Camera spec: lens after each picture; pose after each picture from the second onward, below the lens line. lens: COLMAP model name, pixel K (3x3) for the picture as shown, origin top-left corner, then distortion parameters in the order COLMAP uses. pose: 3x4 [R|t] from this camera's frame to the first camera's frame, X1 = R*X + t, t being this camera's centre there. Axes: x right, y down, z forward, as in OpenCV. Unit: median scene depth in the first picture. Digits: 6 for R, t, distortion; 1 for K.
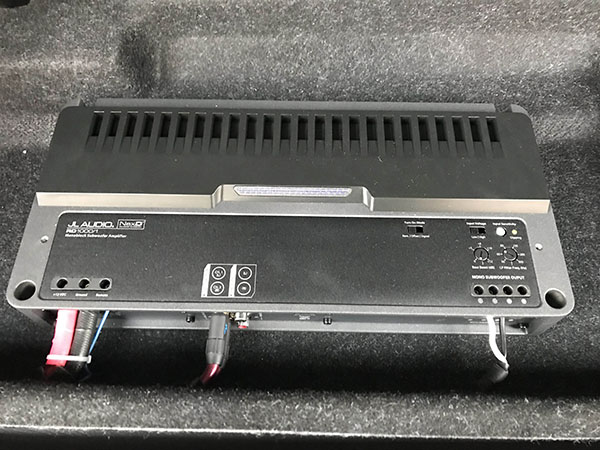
lens RADIAL K [[523.2, 0, 300.0], [0, 523.2, 225.0], [0, 0, 1]] dist [0.050222, 0.014044]
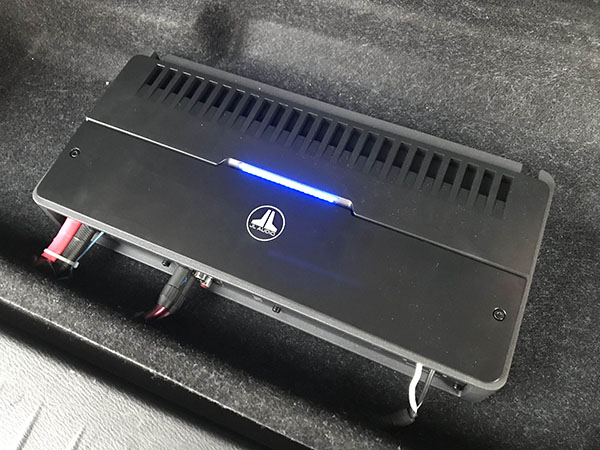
lens RADIAL K [[523.2, 0, 300.0], [0, 523.2, 225.0], [0, 0, 1]] dist [0.050222, 0.014044]
pose [[0.916896, 0.326916, -0.228971, 0.252089], [-0.323095, 0.944762, 0.055088, -0.047480], [0.234333, 0.023470, 0.971873, -0.022367]]
